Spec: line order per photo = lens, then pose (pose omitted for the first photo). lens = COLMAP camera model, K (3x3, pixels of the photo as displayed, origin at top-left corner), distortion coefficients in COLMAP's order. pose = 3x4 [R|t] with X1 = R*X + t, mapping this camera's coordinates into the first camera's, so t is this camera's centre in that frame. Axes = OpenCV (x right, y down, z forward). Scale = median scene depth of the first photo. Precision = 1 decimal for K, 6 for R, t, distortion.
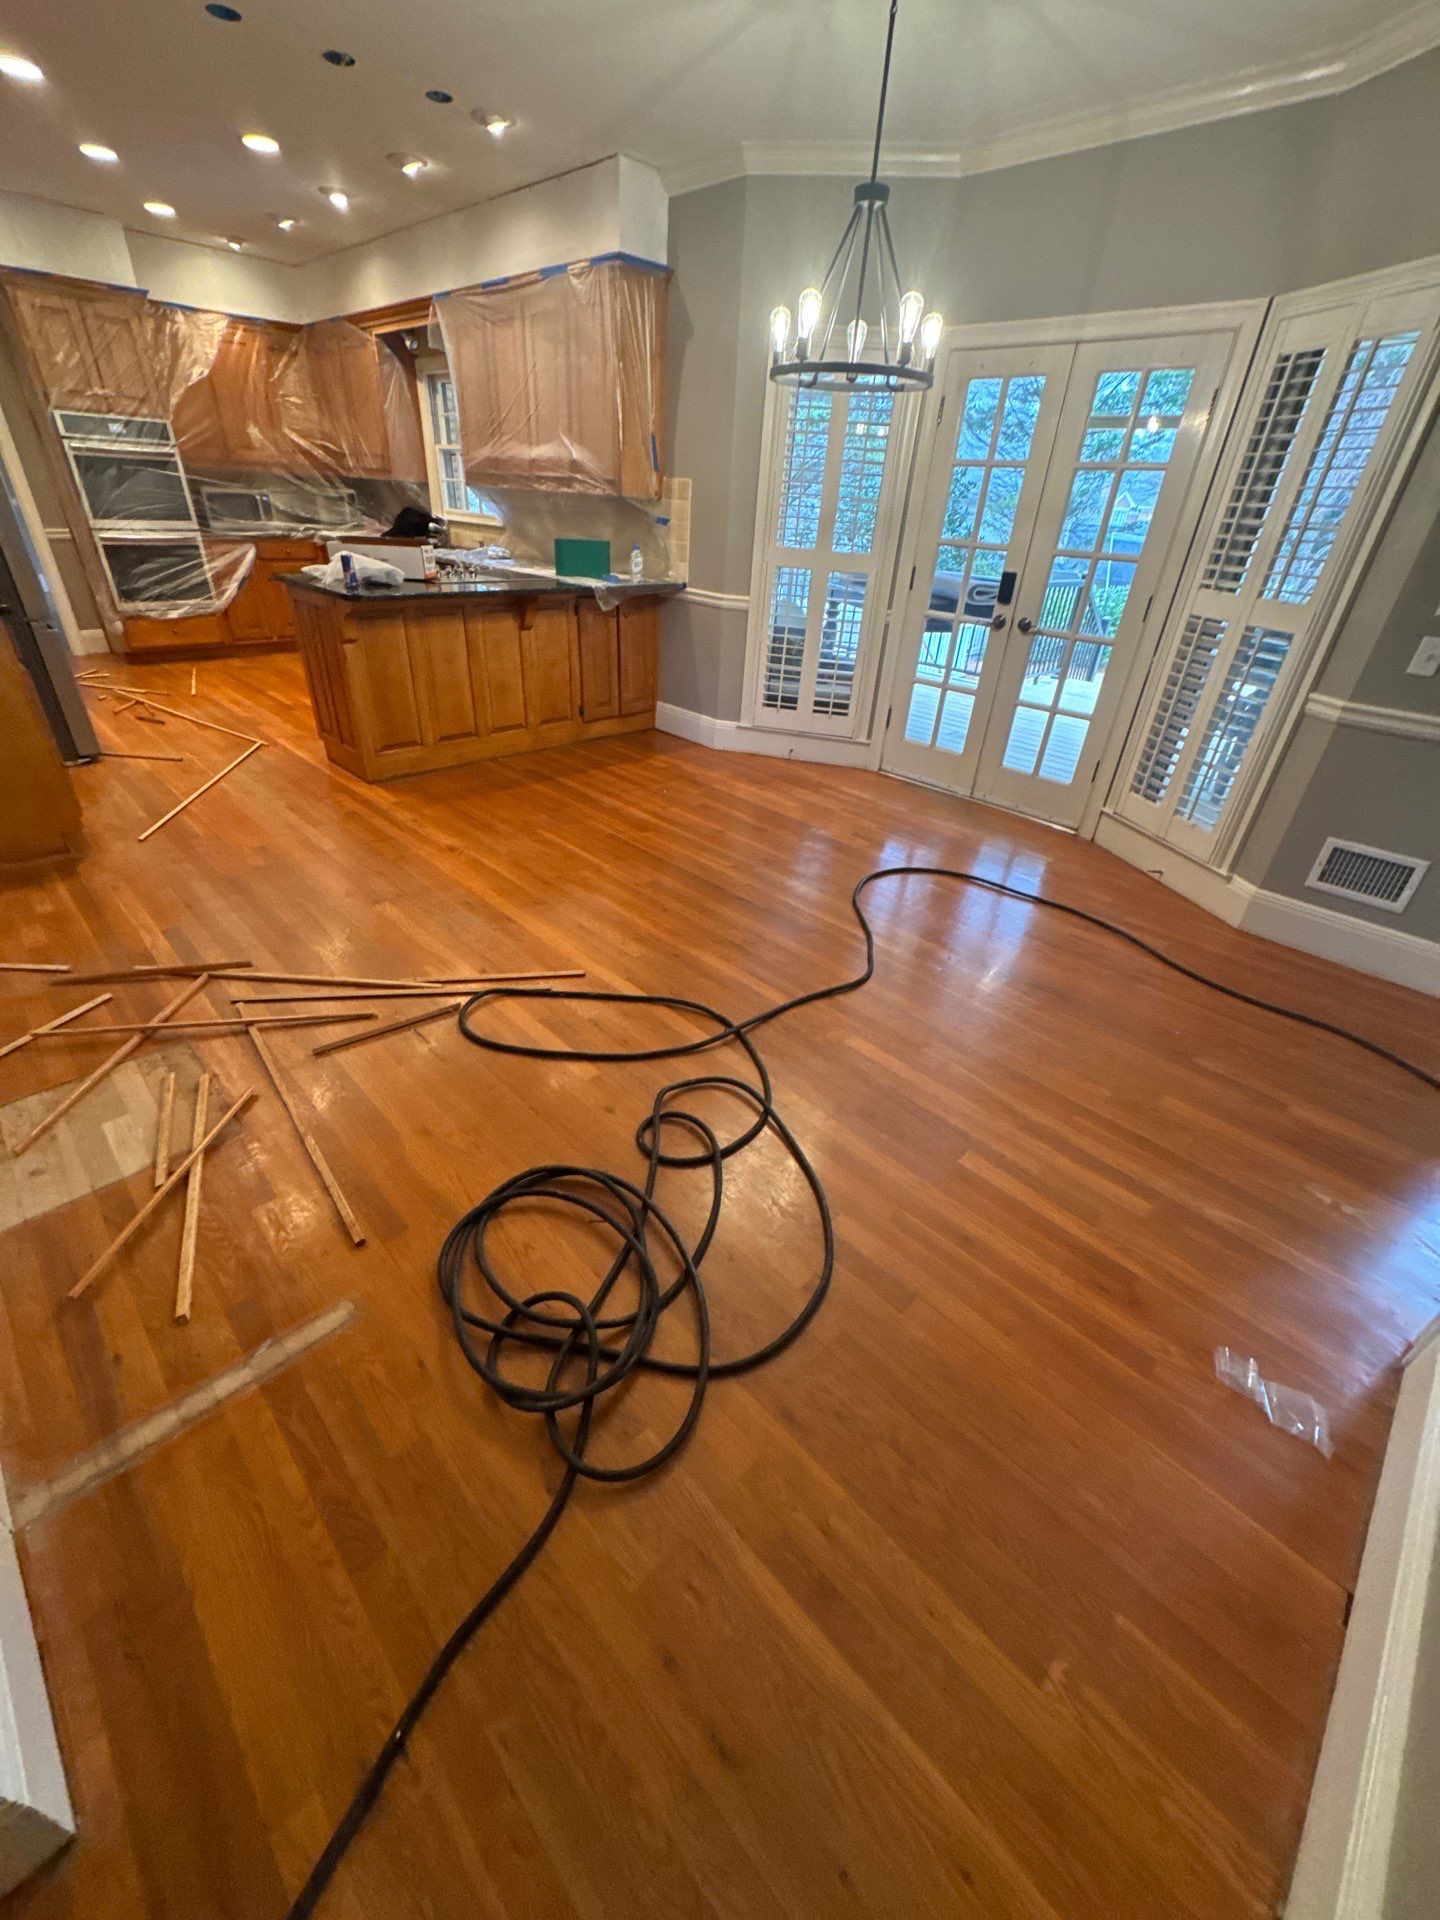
lens RADIAL K [[761.4, 0, 714.2], [0, 761.4, 958.4], [0, 0, 1]] dist [0.003353, 0.000764]
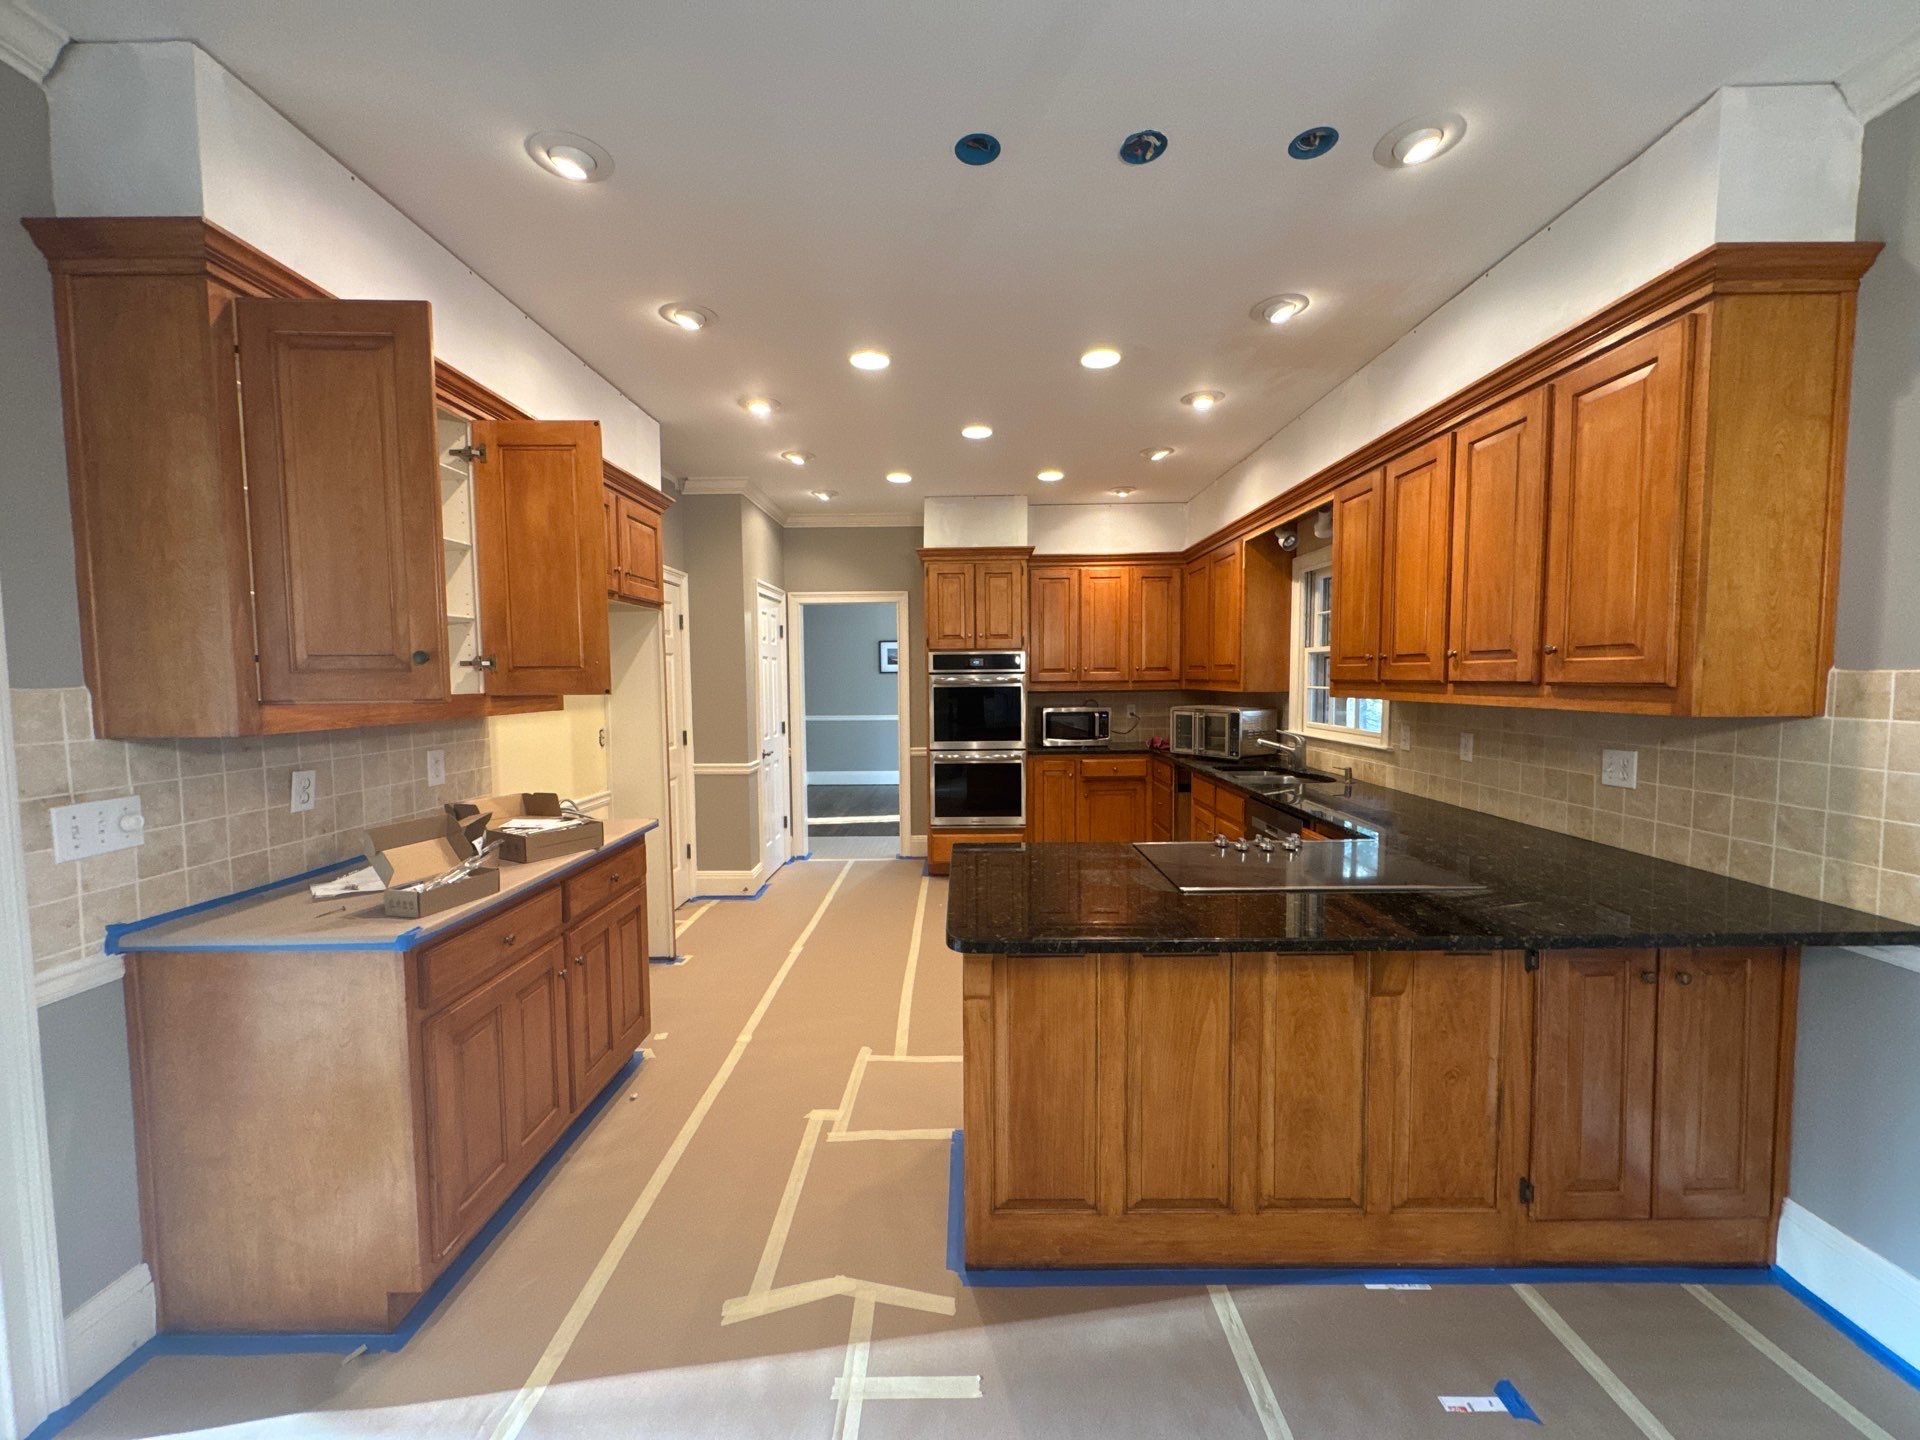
lens RADIAL K [[761.4, 0, 971.8], [0, 761.4, 719.2], [0, 0, 1]] dist [0.003353, 0.000764]
pose [[0.714079, -0.017473, -0.699847, -0.100009], [-0.325027, 0.877137, -0.353536, -0.308974], [0.620040, 0.479922, 0.620666, 0.468778]]
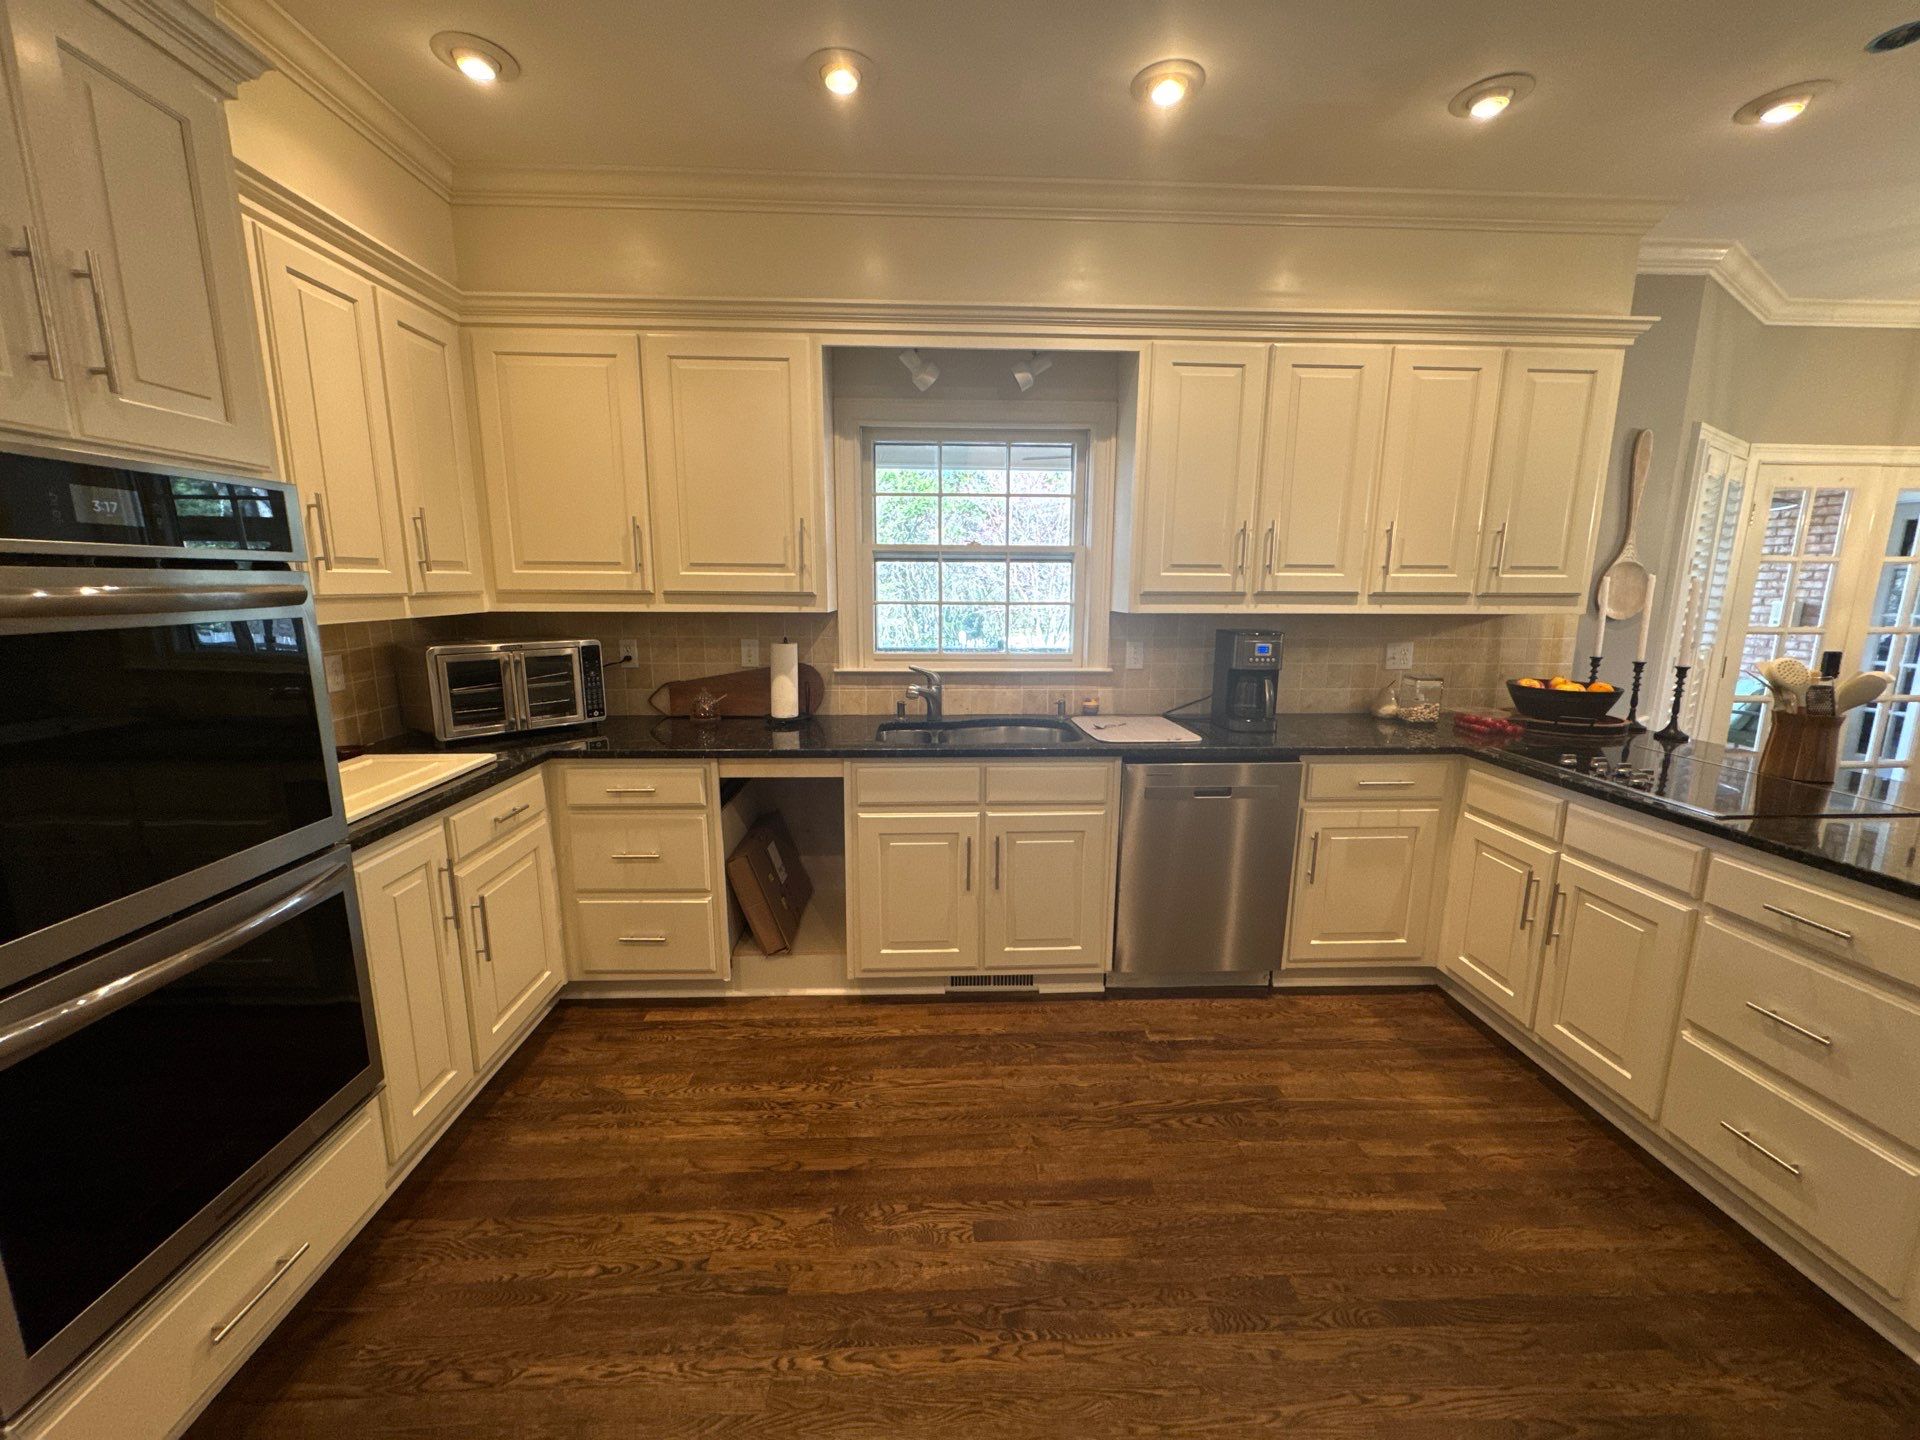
lens RADIAL K [[761.4, 0, 958.6], [0, 761.4, 716.0], [0, 0, 1]] dist [0.003353, 0.000764]
pose [[0.670638, -0.175881, 0.720632, -0.882897], [0.409413, 0.897875, -0.161870, -0.585244], [-0.618568, 0.403592, 0.674157, 0.843492]]
